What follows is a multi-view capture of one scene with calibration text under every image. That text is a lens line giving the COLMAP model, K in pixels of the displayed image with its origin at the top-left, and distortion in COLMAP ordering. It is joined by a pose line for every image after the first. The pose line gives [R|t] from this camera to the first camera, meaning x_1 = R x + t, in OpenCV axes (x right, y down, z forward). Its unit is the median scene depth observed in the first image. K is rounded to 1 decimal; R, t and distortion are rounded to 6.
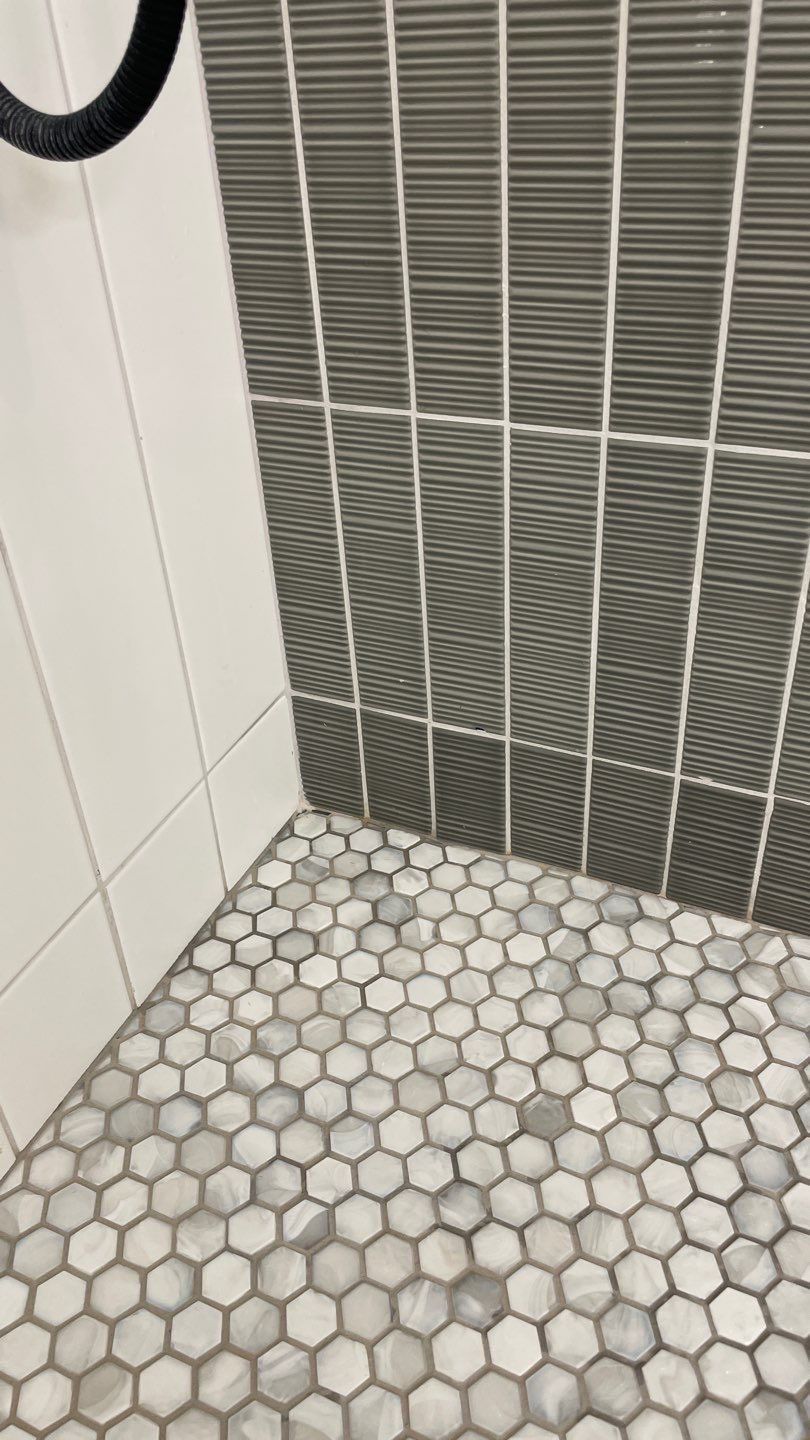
lens RADIAL K [[1091.7, 0, 401.5], [0, 1091.7, 721.0], [0, 0, 1]] dist [0.001625, -0.002049]
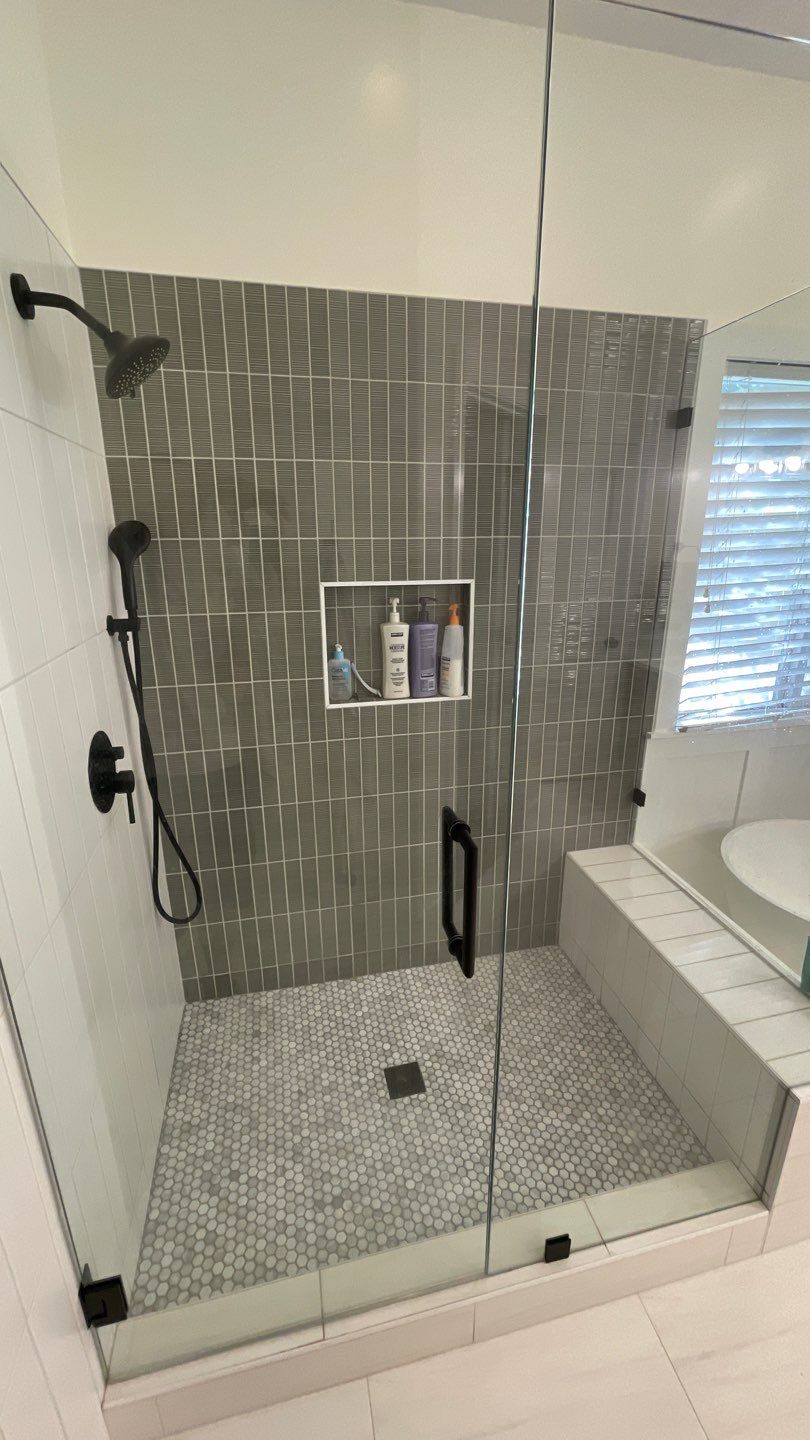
lens RADIAL K [[575.5, 0, 407.1], [0, 575.5, 719.9], [0, 0, 1]] dist [-0.010448, 0.000599]
pose [[0.802095, -0.128375, 0.583236, -0.785240], [0.311850, 0.922928, -0.225727, -0.253363], [-0.509307, 0.362936, 0.780310, -2.408425]]
